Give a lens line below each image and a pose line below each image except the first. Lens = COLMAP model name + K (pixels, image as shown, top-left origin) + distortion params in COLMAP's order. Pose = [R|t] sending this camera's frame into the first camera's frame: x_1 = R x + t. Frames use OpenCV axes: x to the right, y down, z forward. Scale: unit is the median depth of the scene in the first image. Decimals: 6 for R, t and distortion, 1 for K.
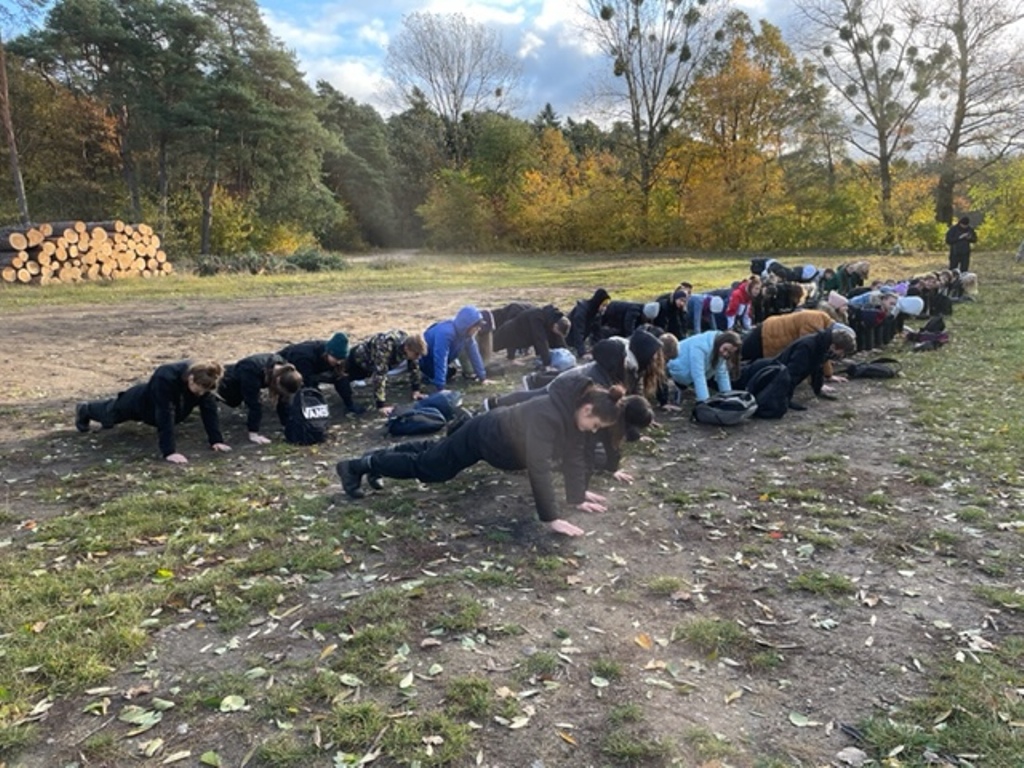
lens RADIAL K [[786.5, 0, 508.1], [0, 786.5, 380.6], [0, 0, 1]] dist [0.085107, -0.131669]
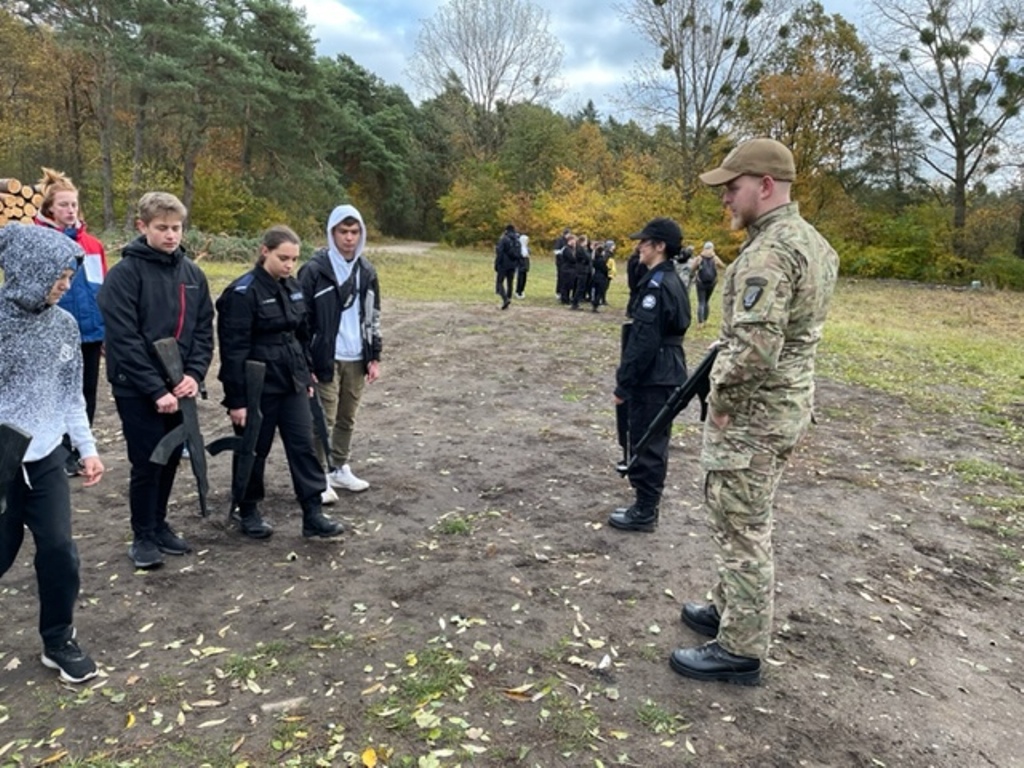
lens RADIAL K [[753.5, 0, 511.7], [0, 753.5, 383.7], [0, 0, 1]] dist [0.089216, -0.112576]
pose [[0.996020, 0.082858, -0.032851, 0.022224], [-0.082444, 0.996501, 0.013743, -0.024699], [0.033875, -0.010980, 0.999366, 0.128746]]
